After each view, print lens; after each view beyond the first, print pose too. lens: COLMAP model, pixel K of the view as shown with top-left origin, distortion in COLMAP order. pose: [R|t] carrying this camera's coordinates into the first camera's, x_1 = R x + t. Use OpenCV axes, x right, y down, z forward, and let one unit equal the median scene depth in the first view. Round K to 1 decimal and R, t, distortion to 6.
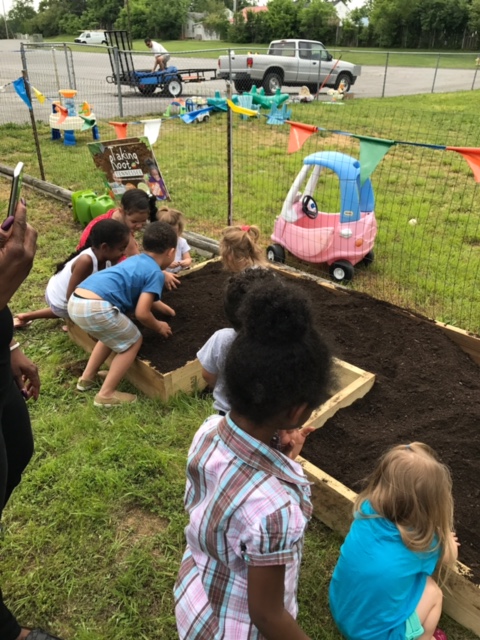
lens RADIAL K [[527.7, 0, 243.5], [0, 527.7, 314.5], [0, 0, 1]] dist [0.023580, -0.008024]
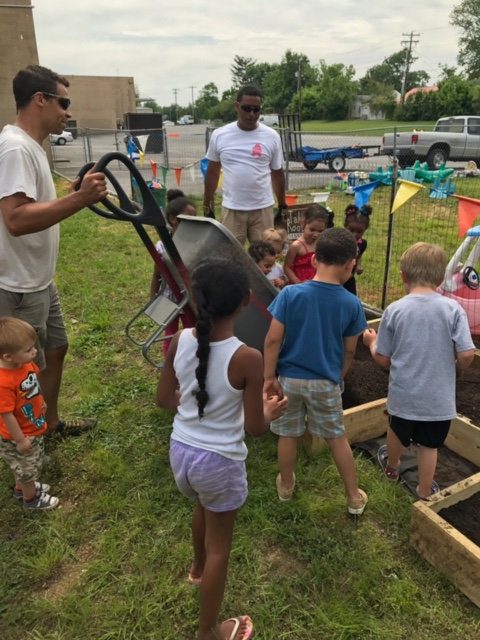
lens RADIAL K [[527.7, 0, 246.3], [0, 527.7, 317.1], [0, 0, 1]] dist [0.023580, -0.008024]
pose [[0.960767, 0.073019, -0.267573, -0.002081], [-0.105059, 0.988645, -0.107439, 0.005238], [0.256690, 0.131335, 0.957529, -0.011849]]
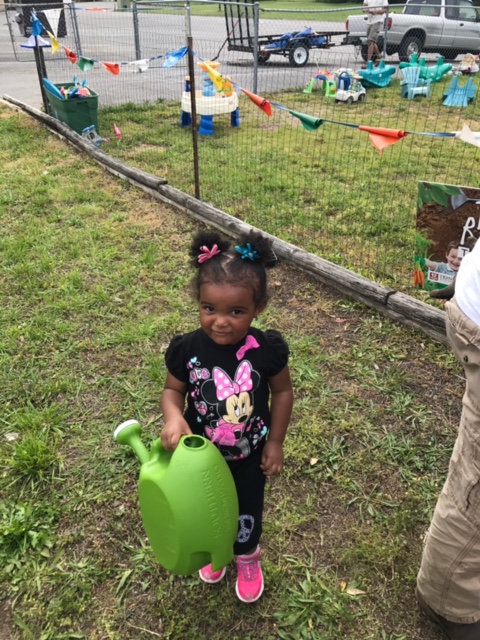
lens RADIAL K [[527.7, 0, 236.3], [0, 527.7, 315.1], [0, 0, 1]] dist [0.023580, -0.008024]
pose [[0.989795, 0.066117, -0.126233, -0.100818], [-0.058984, 0.996488, 0.059437, -0.063163], [0.129720, -0.051385, 0.990218, 0.136541]]
